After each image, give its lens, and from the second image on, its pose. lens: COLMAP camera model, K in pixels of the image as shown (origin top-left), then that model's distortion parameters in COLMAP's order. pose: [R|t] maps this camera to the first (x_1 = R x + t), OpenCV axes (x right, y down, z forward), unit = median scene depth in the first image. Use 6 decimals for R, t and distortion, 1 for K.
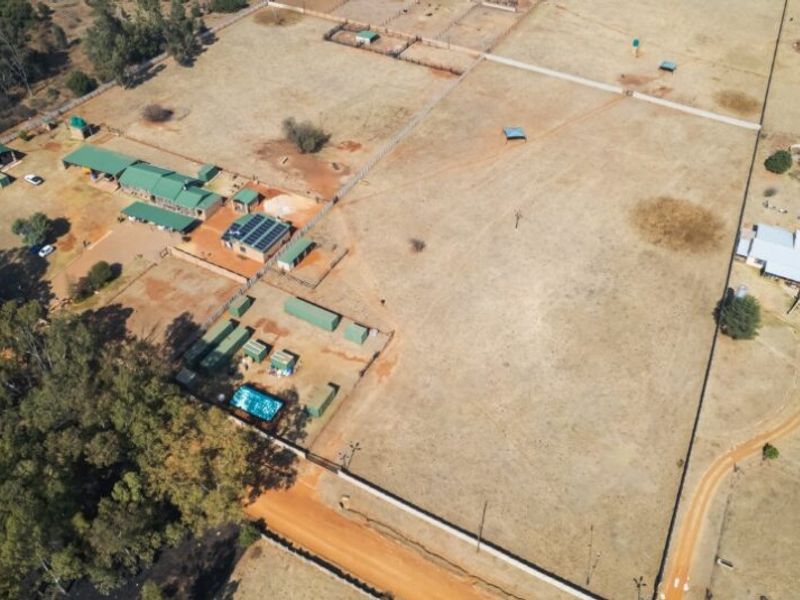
lens RADIAL K [[689.3, 0, 400.0], [0, 689.3, 300.0], [0, 0, 1]] dist [-0.047372, -0.002206]
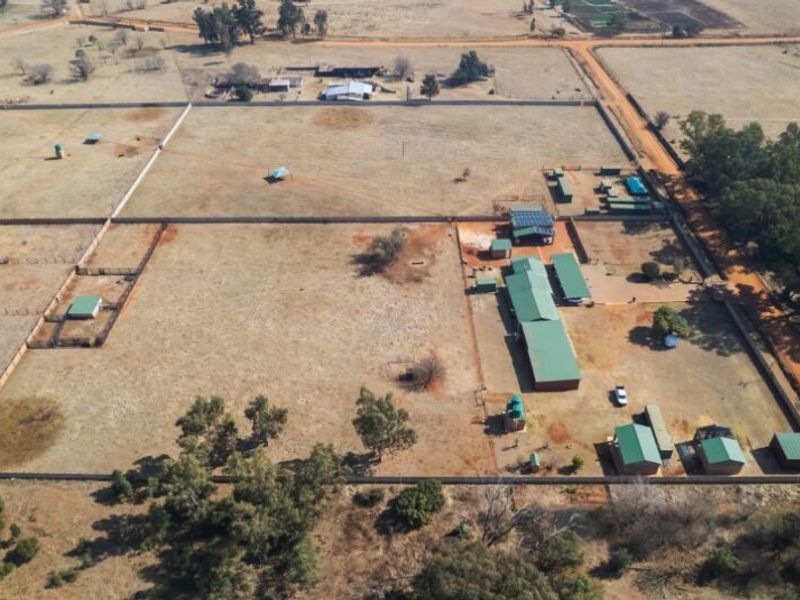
lens RADIAL K [[689.3, 0, 400.0], [0, 689.3, 300.0], [0, 0, 1]] dist [-0.047372, -0.002206]
pose [[-0.468106, -0.550707, 0.691085, -0.841101], [0.600293, 0.375737, 0.706024, -0.867714], [-0.648479, 0.745347, 0.154701, 0.884368]]
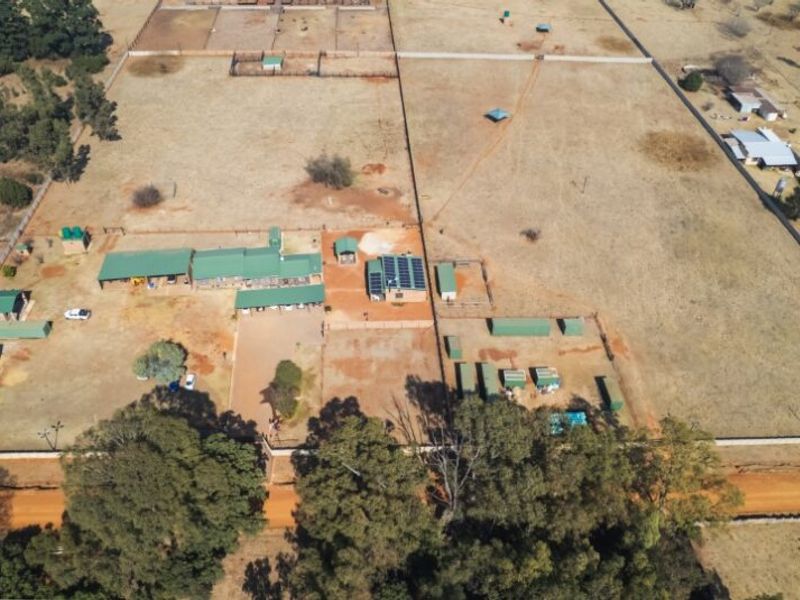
lens RADIAL K [[689.3, 0, 400.0], [0, 689.3, 300.0], [0, 0, 1]] dist [-0.047372, -0.002206]
pose [[0.855117, -0.349206, 0.383184, -0.478249], [0.351144, 0.933888, 0.067462, -0.106304], [-0.381409, 0.076865, 0.921205, 0.119442]]
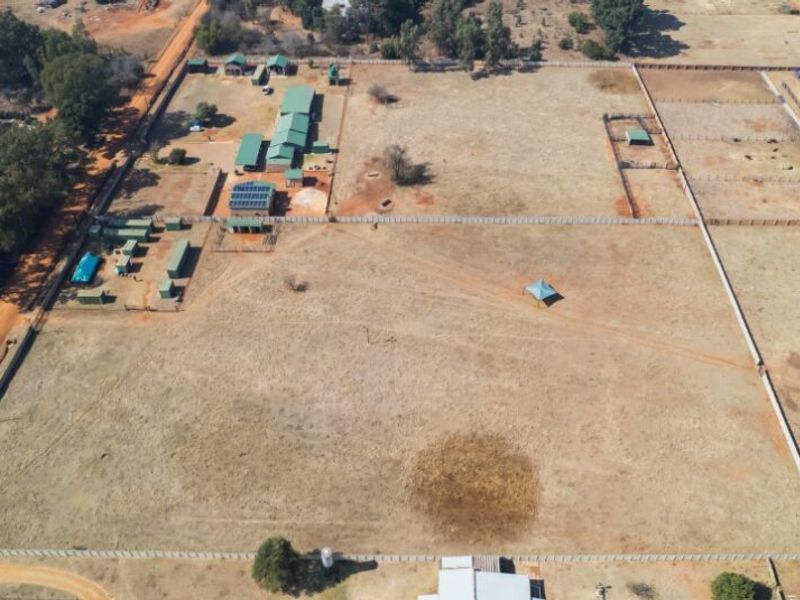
lens RADIAL K [[689.3, 0, 400.0], [0, 689.3, 300.0], [0, 0, 1]] dist [-0.047372, -0.002206]
pose [[0.429168, 0.605381, -0.670320, 0.675409], [-0.601561, 0.745169, 0.287833, -0.384099], [0.673750, 0.279709, 0.683976, 0.337854]]
